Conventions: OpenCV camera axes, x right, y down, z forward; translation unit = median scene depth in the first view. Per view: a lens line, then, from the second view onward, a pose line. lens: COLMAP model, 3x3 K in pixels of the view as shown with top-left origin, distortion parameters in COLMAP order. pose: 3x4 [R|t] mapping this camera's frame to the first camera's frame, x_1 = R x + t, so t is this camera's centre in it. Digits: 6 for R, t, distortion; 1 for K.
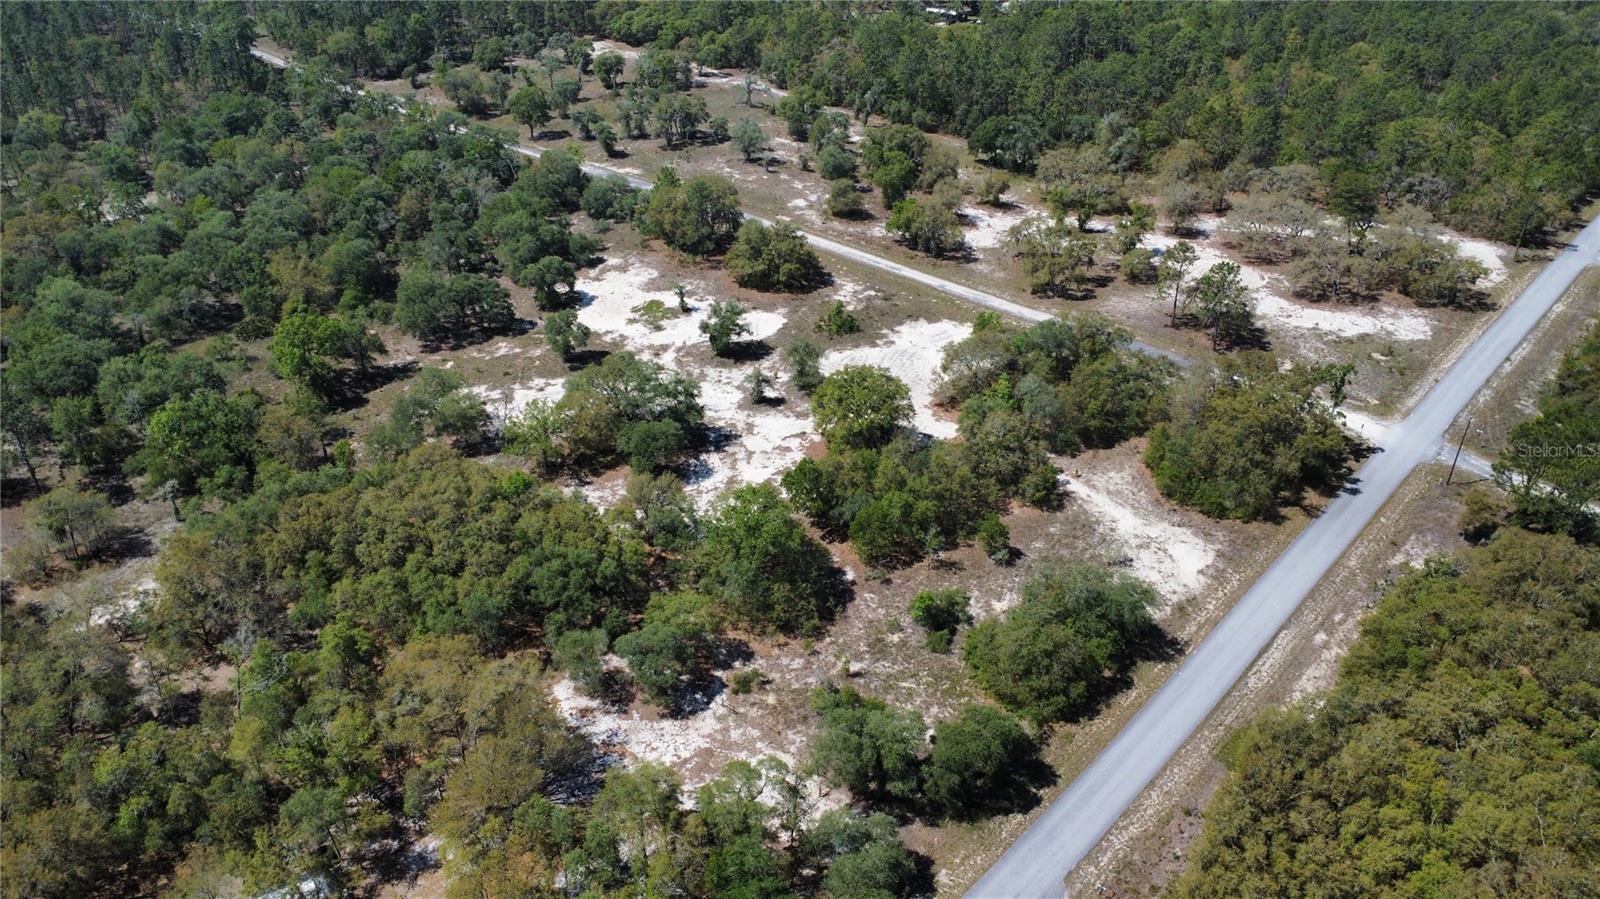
lens RADIAL K [[1155.0, 0, 797.9], [0, 1155.0, 440.4], [0, 0, 1]] dist [-0.023412, -0.009880]
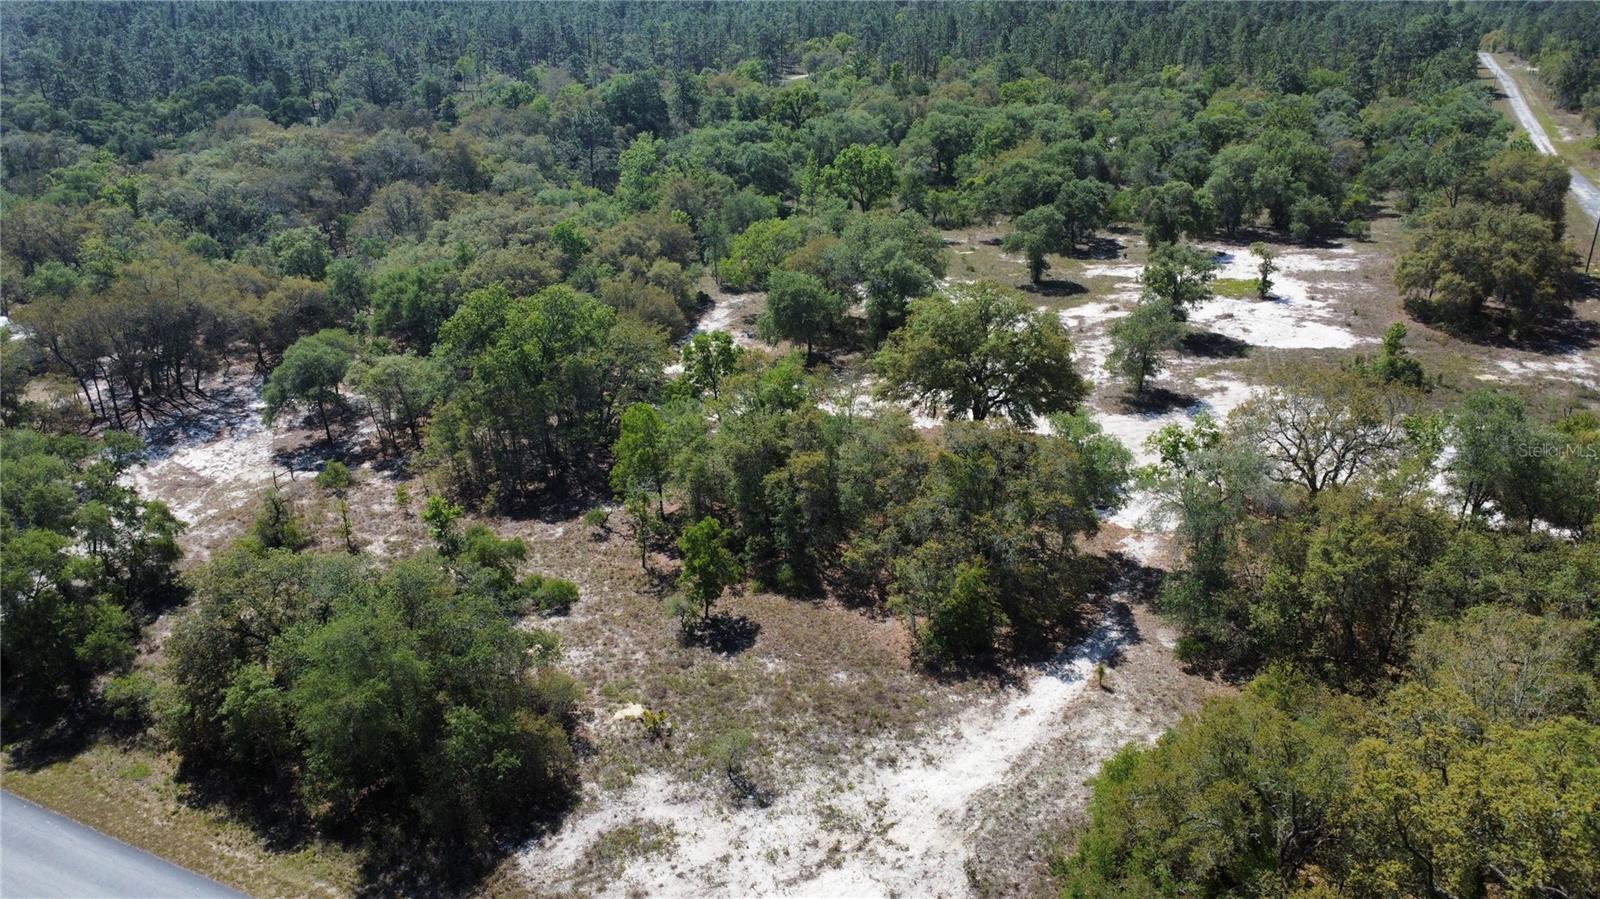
lens RADIAL K [[1155.0, 0, 793.3], [0, 1155.0, 444.6], [0, 0, 1]] dist [-0.023412, -0.009880]
pose [[0.287335, 0.358452, -0.888229, 0.514535], [-0.470001, 0.860781, 0.195334, -0.061111], [0.834588, 0.361343, 0.415805, 0.735176]]
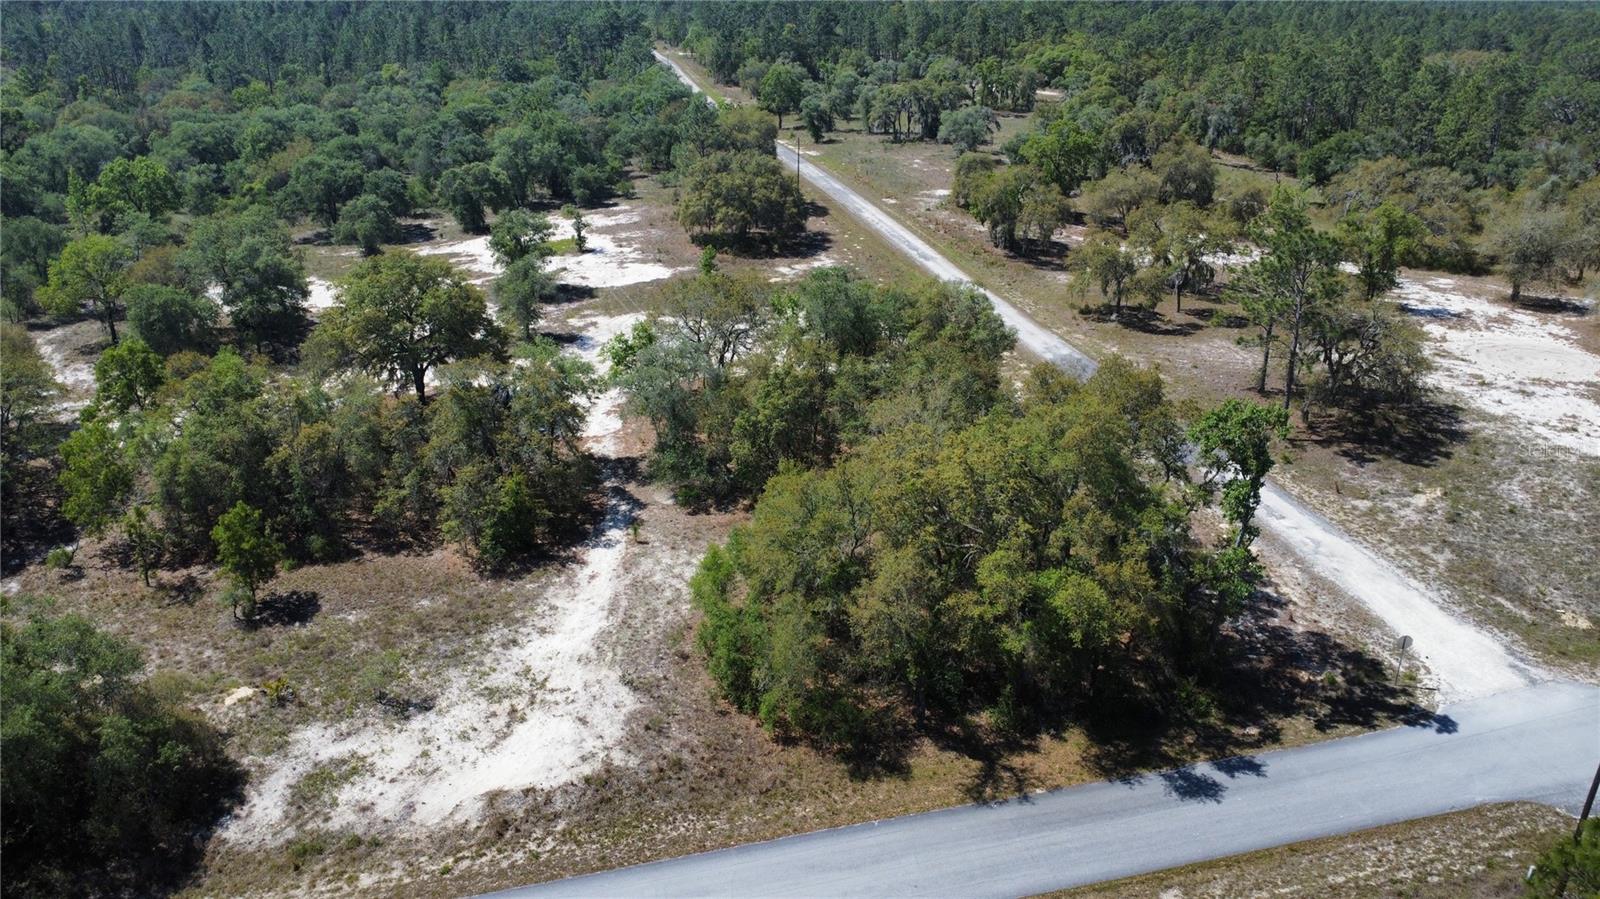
lens RADIAL K [[1155.0, 0, 796.7], [0, 1155.0, 446.7], [0, 0, 1]] dist [-0.023412, -0.009880]
pose [[0.819967, 0.216064, -0.530066, 0.527560], [-0.285160, 0.957123, -0.050978, 0.000660], [0.496324, 0.192954, 0.846423, 0.637137]]
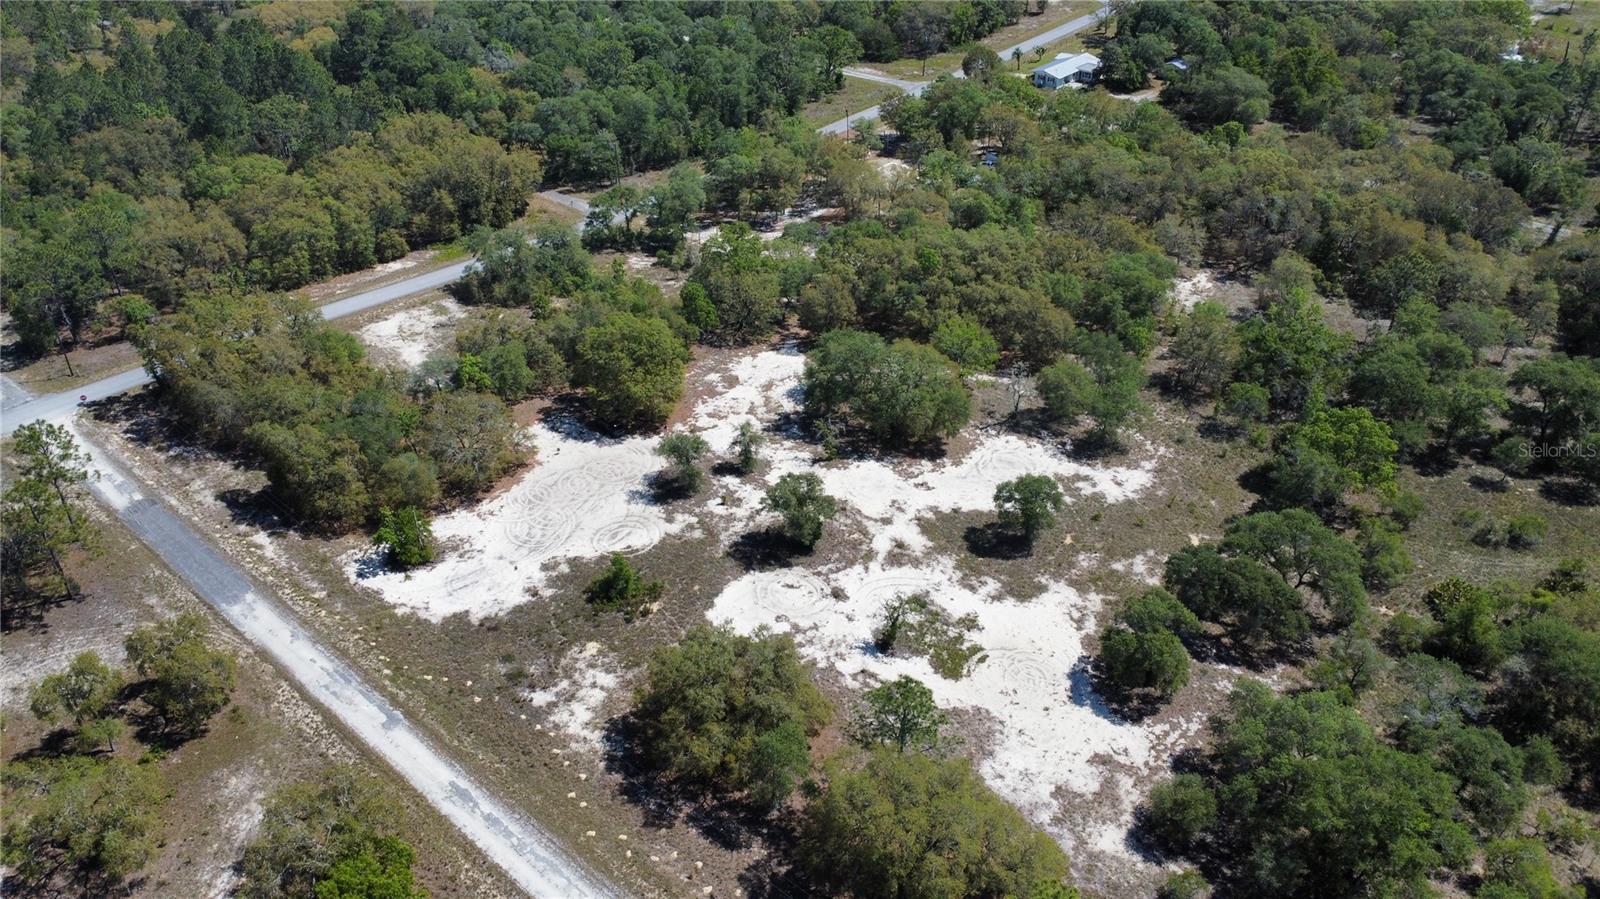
lens RADIAL K [[1155.0, 0, 795.1], [0, 1155.0, 437.7], [0, 0, 1]] dist [-0.023412, -0.009880]
pose [[-0.999210, 0.015908, -0.036414, -0.044208], [-0.025183, 0.455331, 0.889966, -0.851248], [0.030738, 0.890180, -0.454571, 1.507634]]
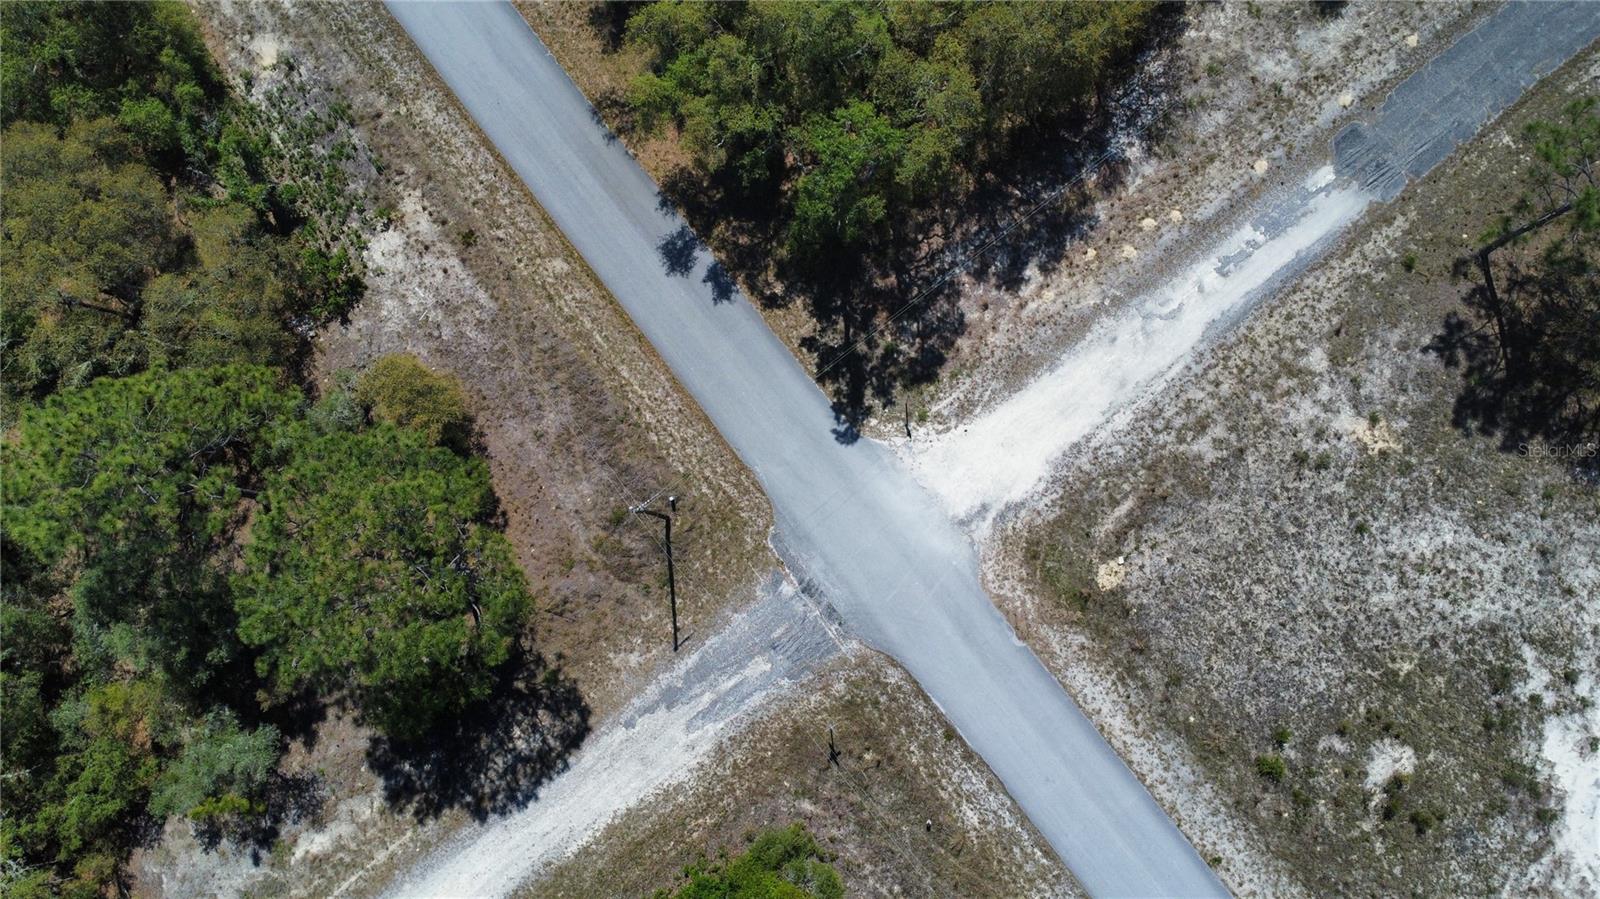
lens RADIAL K [[1155.0, 0, 789.0], [0, 1155.0, 448.6], [0, 0, 1]] dist [-0.023412, -0.009880]
pose [[-0.154998, 0.981935, -0.108536, 0.568334], [-0.481925, 0.020751, 0.875967, -0.308525], [0.862394, 0.188079, 0.470002, 0.834233]]
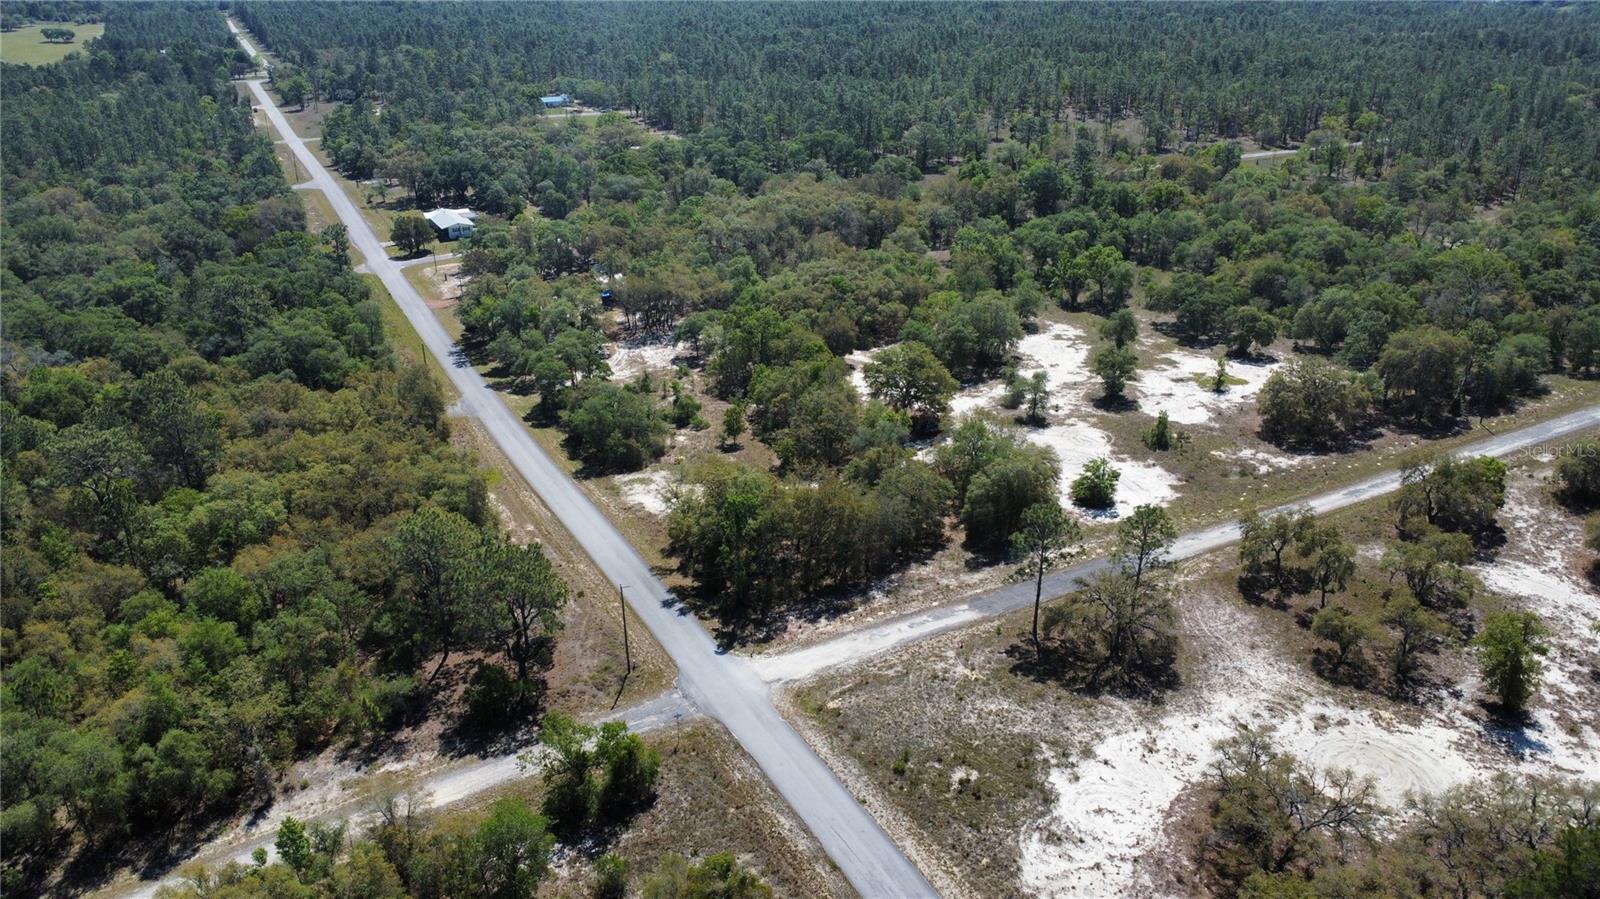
lens RADIAL K [[1155.0, 0, 792.9], [0, 1155.0, 444.5], [0, 0, 1]] dist [-0.023412, -0.009880]
pose [[-0.332466, 0.373275, -0.866102, 1.129892], [-0.467052, 0.732659, 0.495048, -0.505338], [0.819347, 0.569101, -0.069246, 1.036760]]
